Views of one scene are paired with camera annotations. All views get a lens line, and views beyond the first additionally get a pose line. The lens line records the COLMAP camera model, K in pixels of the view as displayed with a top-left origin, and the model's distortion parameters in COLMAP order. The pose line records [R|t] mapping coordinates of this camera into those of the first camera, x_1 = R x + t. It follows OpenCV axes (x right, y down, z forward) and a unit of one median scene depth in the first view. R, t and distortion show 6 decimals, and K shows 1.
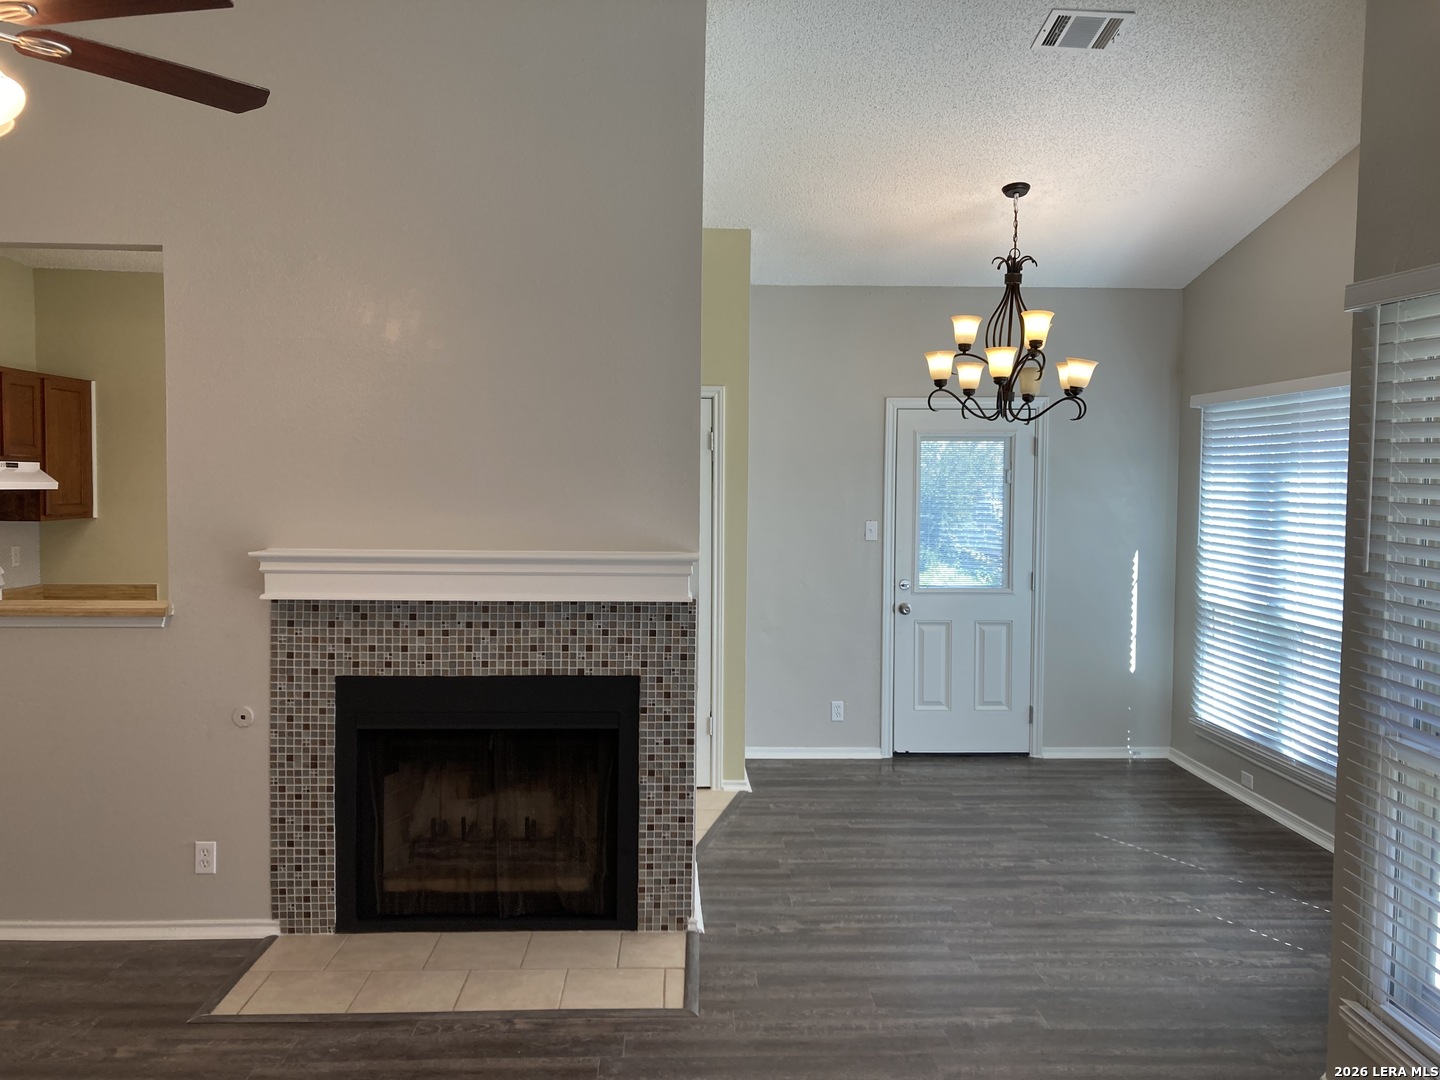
lens RADIAL K [[1164.1, 0, 711.6], [0, 1164.1, 539.7], [0, 0, 1]] dist [0.005956, -0.012117]
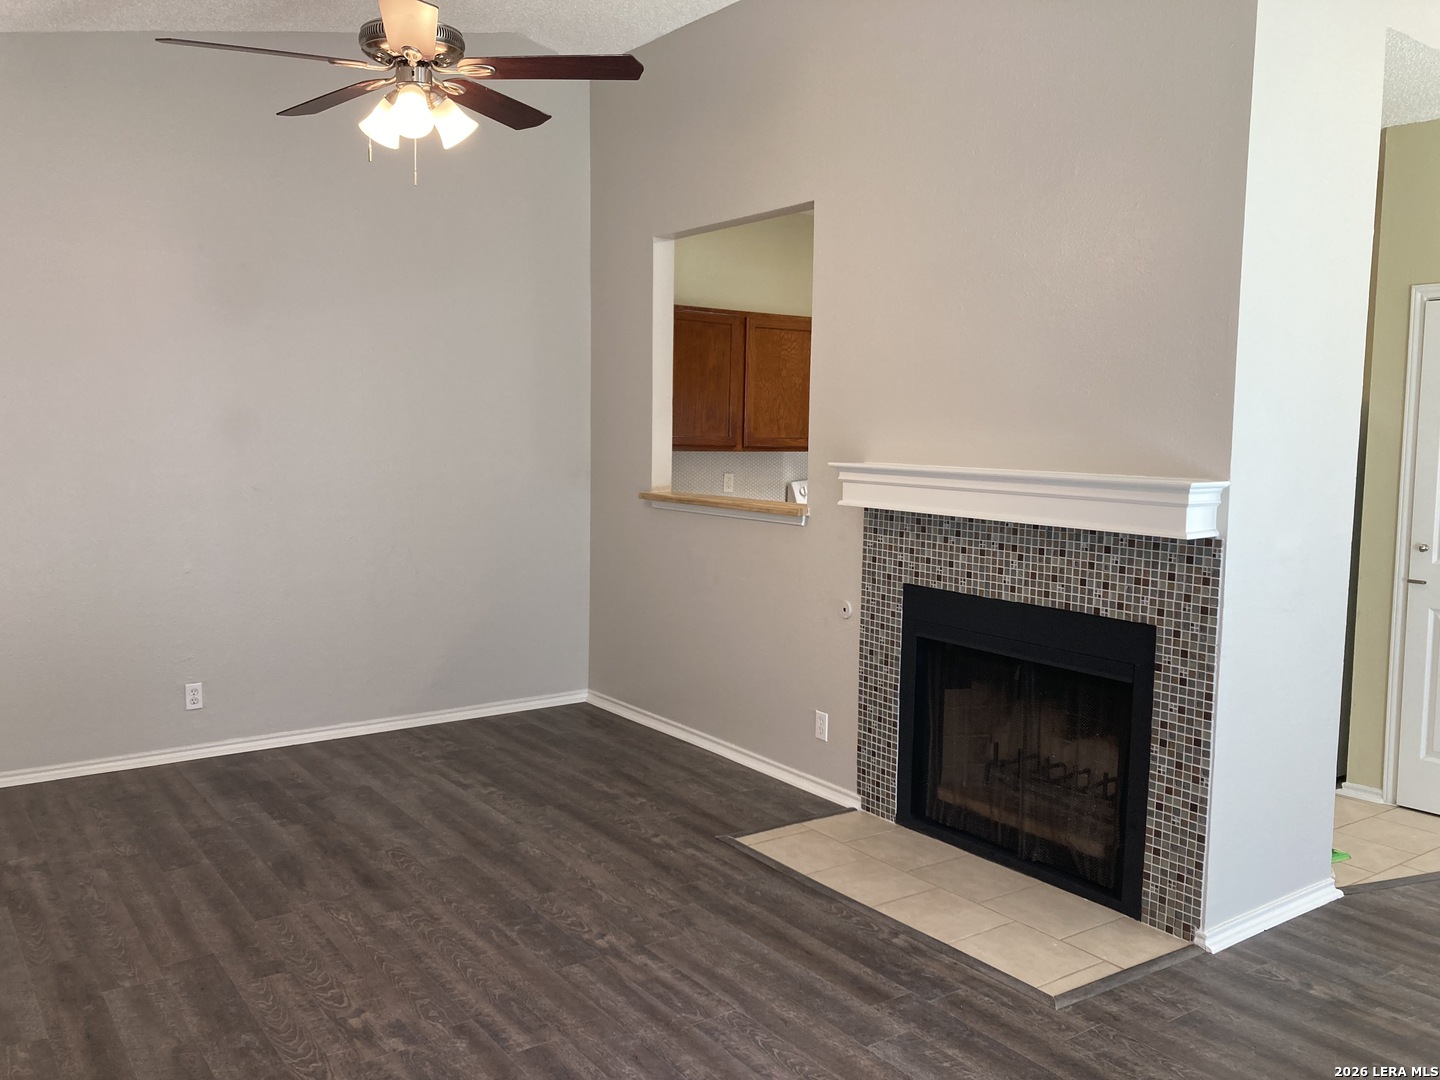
lens RADIAL K [[1164.1, 0, 711.8], [0, 1164.1, 539.8], [0, 0, 1]] dist [0.005956, -0.012117]
pose [[0.552460, 0.085551, -0.829137, 0.456387], [-0.054560, 0.996297, 0.066445, 0.016507], [0.831752, 0.008529, 0.555082, 0.263745]]
